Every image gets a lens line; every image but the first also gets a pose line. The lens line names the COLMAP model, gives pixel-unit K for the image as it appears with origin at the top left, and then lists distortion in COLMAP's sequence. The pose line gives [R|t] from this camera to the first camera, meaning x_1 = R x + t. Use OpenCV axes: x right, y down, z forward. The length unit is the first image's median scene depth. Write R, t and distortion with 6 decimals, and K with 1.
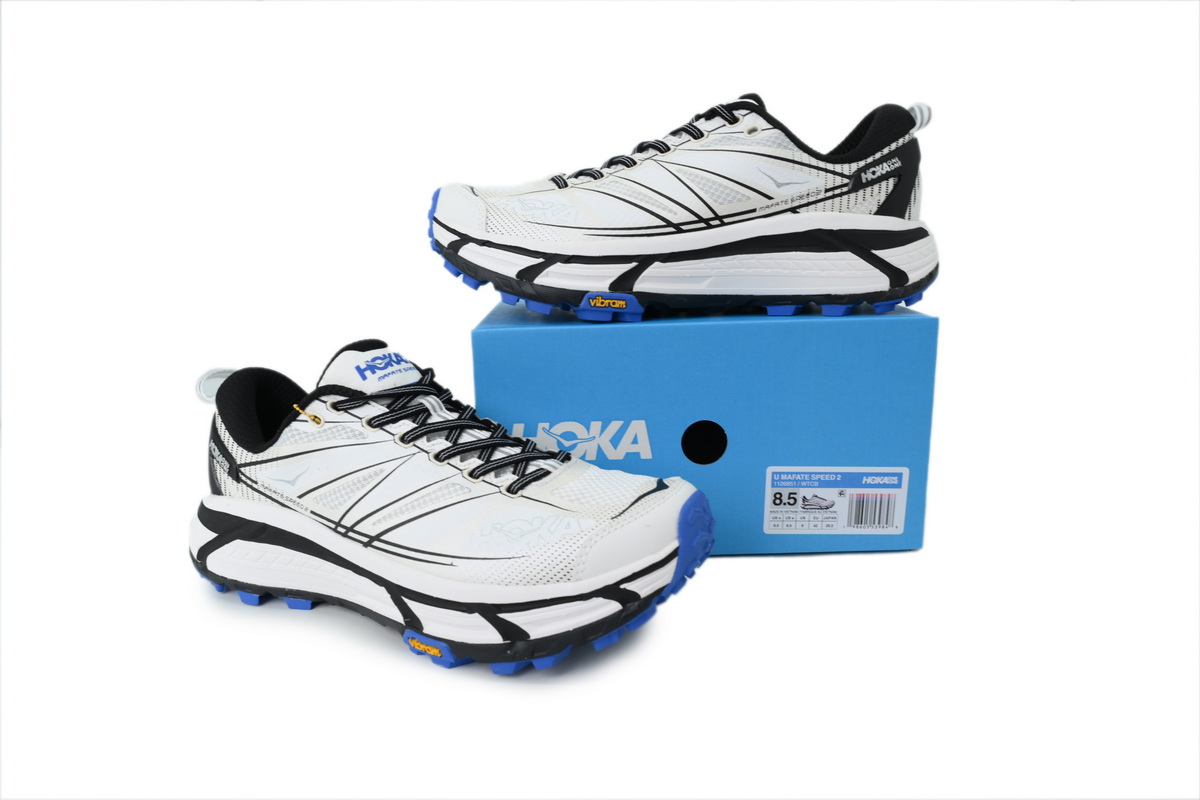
lens RADIAL K [[803.9, 0, 596.9], [0, 803.9, 399.4], [0, 0, 1]] dist [-0.000697, -0.001020]
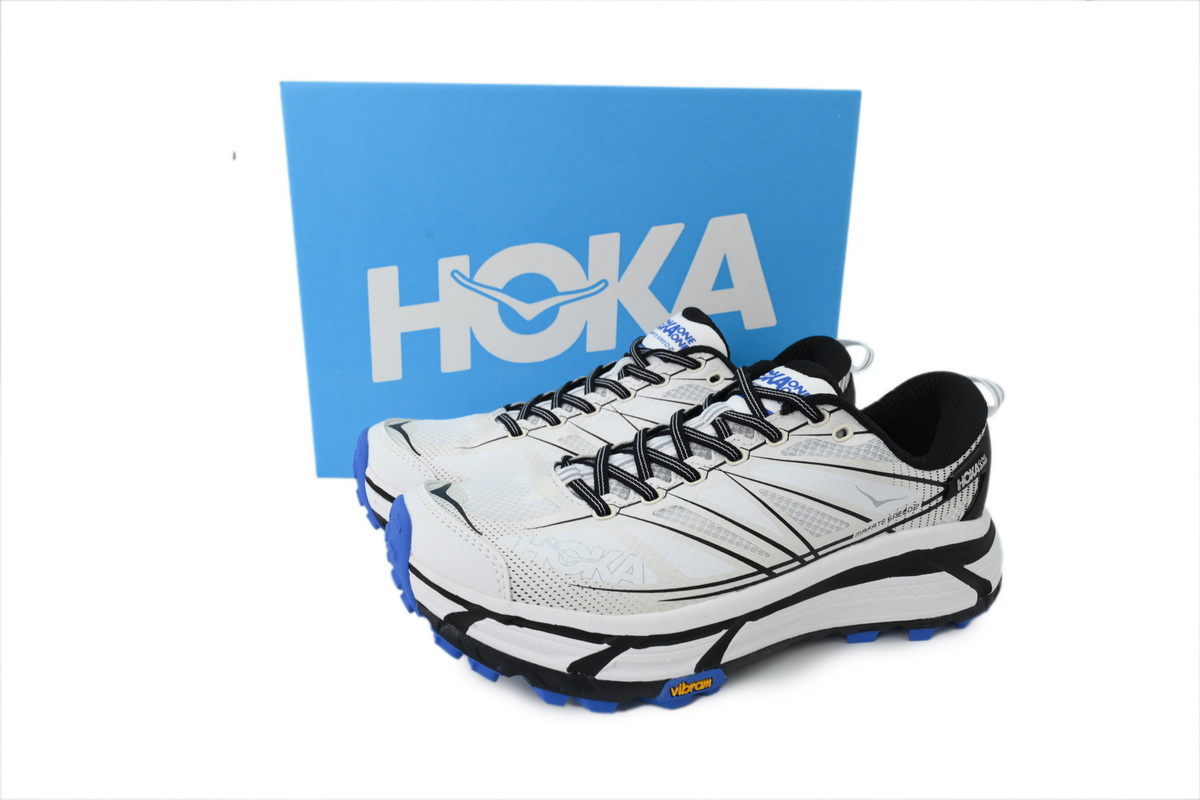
lens RADIAL K [[803.9, 0, 603.7], [0, 803.9, 399.1], [0, 0, 1]] dist [-0.000697, -0.001020]
pose [[0.925443, -0.062273, 0.373734, -0.317856], [0.040024, 0.996949, 0.067008, -0.433524], [-0.376767, -0.047054, 0.925112, 0.364551]]
